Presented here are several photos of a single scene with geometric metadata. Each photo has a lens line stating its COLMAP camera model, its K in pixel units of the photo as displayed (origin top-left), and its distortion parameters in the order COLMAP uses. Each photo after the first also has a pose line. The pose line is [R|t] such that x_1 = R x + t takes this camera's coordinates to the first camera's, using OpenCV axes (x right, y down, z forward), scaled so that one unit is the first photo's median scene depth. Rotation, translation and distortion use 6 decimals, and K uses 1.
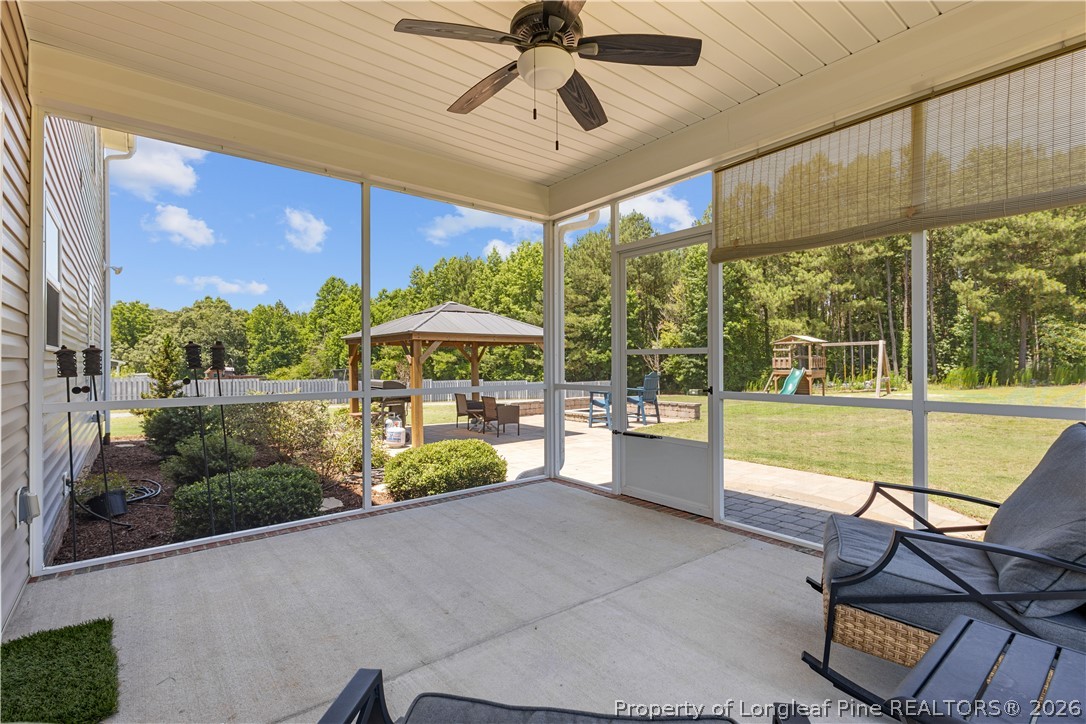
lens RADIAL K [[515.2, 0, 543.0], [0, 515.2, 362.0], [0, 0, 1]] dist [0.001034, -0.000304]
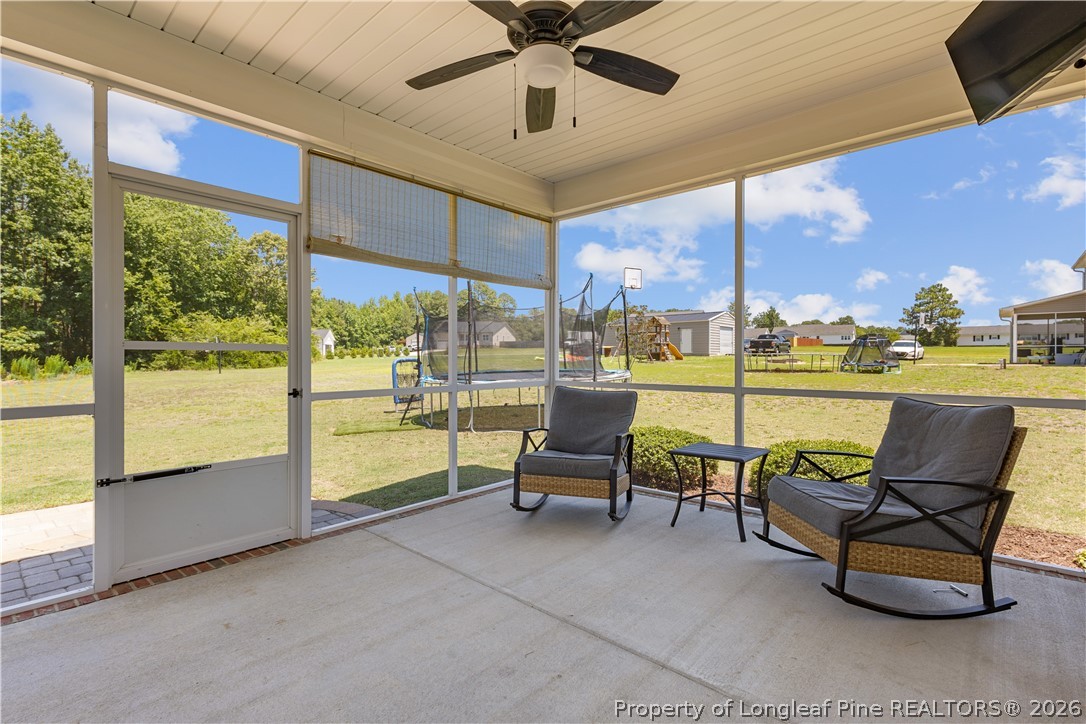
lens RADIAL K [[501.7, 0, 541.3], [0, 501.7, 352.4], [0, 0, 1]] dist [0.008611, -0.001058]
pose [[-0.162358, 0.016986, 0.986586, -0.622600], [0.006335, 0.999849, -0.016172, 0.002711], [-0.986712, 0.003625, -0.162441, 0.754030]]
